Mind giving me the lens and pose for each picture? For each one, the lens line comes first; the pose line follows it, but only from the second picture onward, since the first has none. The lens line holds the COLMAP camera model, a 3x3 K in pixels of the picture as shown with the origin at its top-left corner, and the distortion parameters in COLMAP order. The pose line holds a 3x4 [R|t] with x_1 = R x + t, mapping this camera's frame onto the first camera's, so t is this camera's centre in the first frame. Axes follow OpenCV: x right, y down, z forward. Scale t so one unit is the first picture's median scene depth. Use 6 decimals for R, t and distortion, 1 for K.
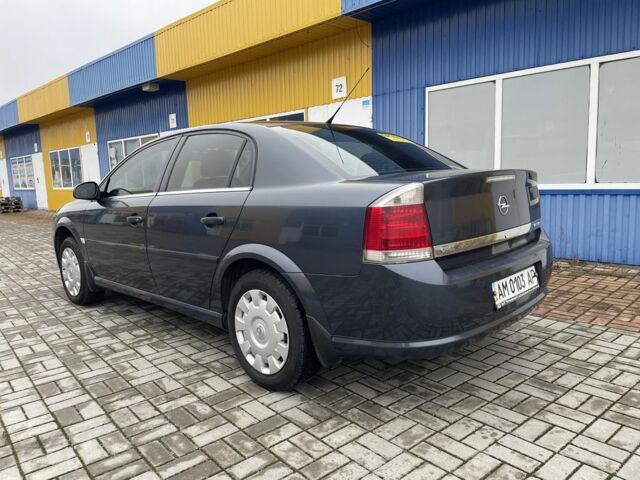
lens RADIAL K [[480.9, 0, 321.2], [0, 480.9, 244.0], [0, 0, 1]] dist [0.098631, -0.122664]
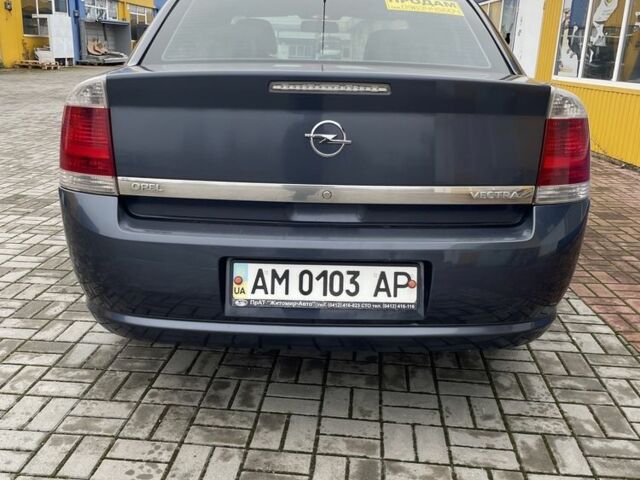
lens RADIAL K [[637.8, 0, 320.0], [0, 637.8, 240.0], [0, 0, 1]] dist [0.141003, -0.213123]
pose [[0.700374, 0.256286, -0.666179, 0.887206], [-0.161261, 0.965999, 0.202091, -0.115288], [0.695321, -0.034111, 0.717889, 0.476844]]
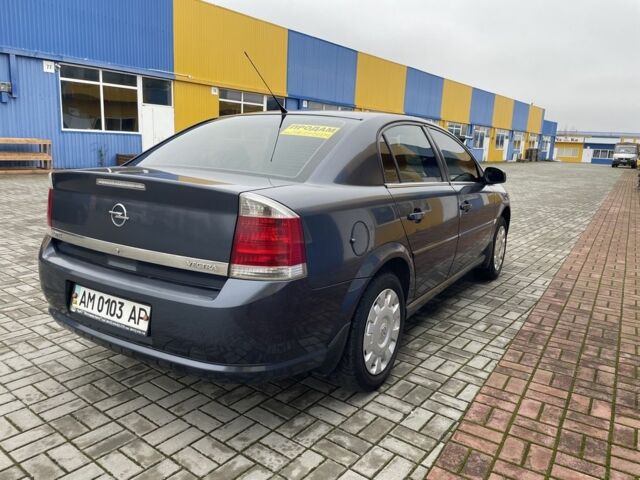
lens RADIAL K [[480.9, 0, 321.2], [0, 480.9, 244.0], [0, 0, 1]] dist [0.098631, -0.122664]
pose [[0.205480, 0.243582, -0.947864, 1.294963], [-0.191140, 0.959868, 0.205231, -0.280288], [0.959814, 0.139003, 0.243792, 1.152975]]
